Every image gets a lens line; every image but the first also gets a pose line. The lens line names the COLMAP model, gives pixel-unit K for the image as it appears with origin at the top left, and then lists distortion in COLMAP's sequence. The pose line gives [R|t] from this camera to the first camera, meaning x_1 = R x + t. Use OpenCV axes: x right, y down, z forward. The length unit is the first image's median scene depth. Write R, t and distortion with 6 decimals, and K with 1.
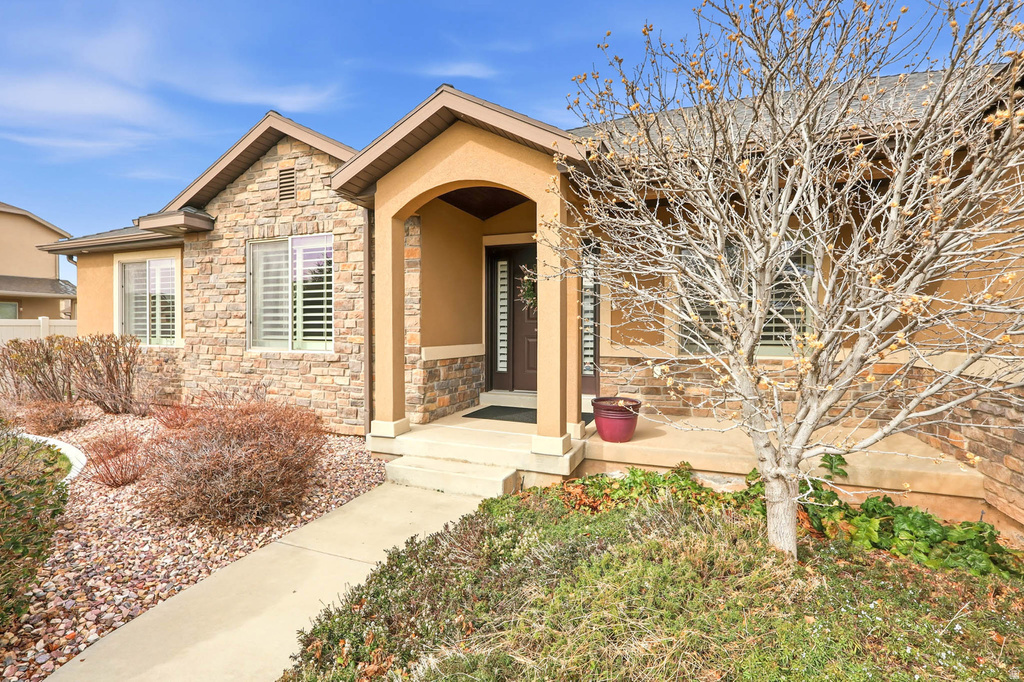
lens RADIAL K [[516.5, 0, 504.4], [0, 516.5, 339.4], [0, 0, 1]] dist [-0.036174, -0.000772]
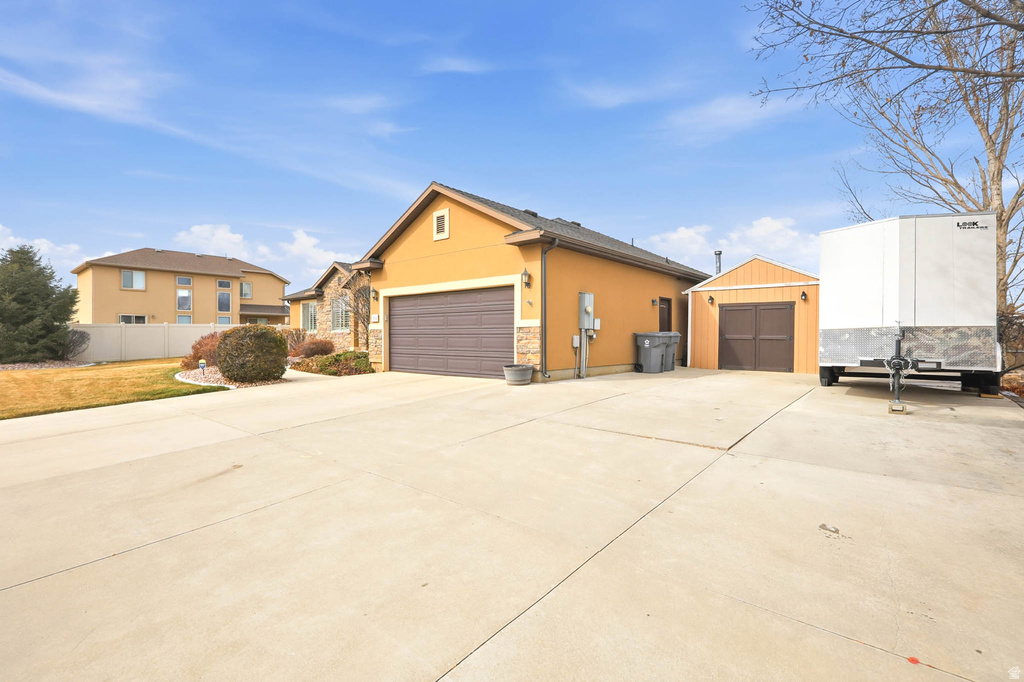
lens RADIAL K [[482.0, 0, 514.8], [0, 482.0, 338.9], [0, 0, 1]] dist [0.008424, -0.000004]
pose [[0.954663, -0.001456, -0.297685, 1.569696], [-0.006170, 0.999676, -0.024678, 0.139590], [0.297624, 0.025396, 0.954345, -1.627714]]
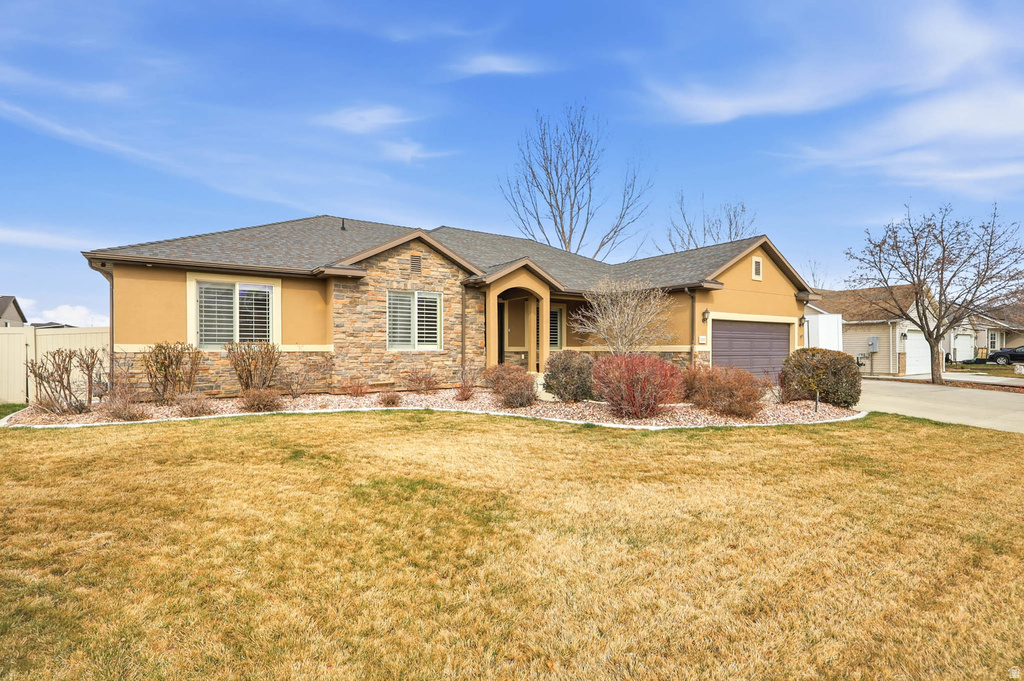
lens RADIAL K [[482.0, 0, 509.1], [0, 482.0, 347.8], [0, 0, 1]] dist [0.008424, -0.000004]
pose [[0.545219, -0.001726, 0.838292, -1.716502], [0.025555, 0.999567, -0.014563, 0.049250], [-0.837904, 0.029363, 0.545027, -0.278663]]
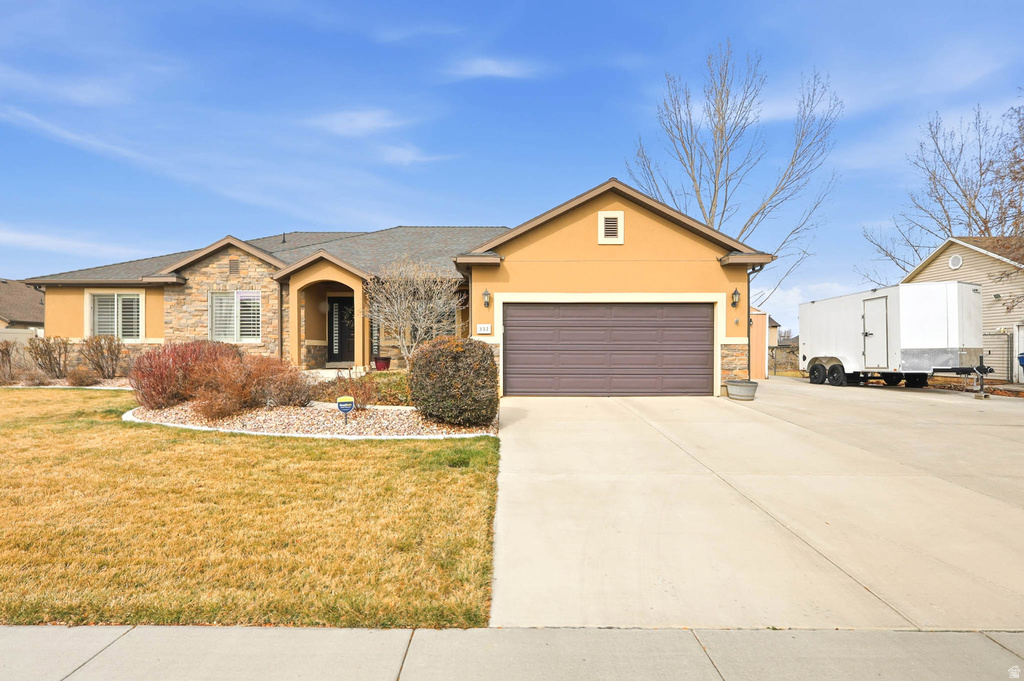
lens RADIAL K [[482.0, 0, 510.8], [0, 482.0, 351.4], [0, 0, 1]] dist [0.008424, -0.000004]
pose [[0.921890, -0.002898, 0.387441, -0.128888], [0.010103, 0.999812, -0.016562, 0.106206], [-0.387320, 0.019182, 0.921746, -1.350562]]
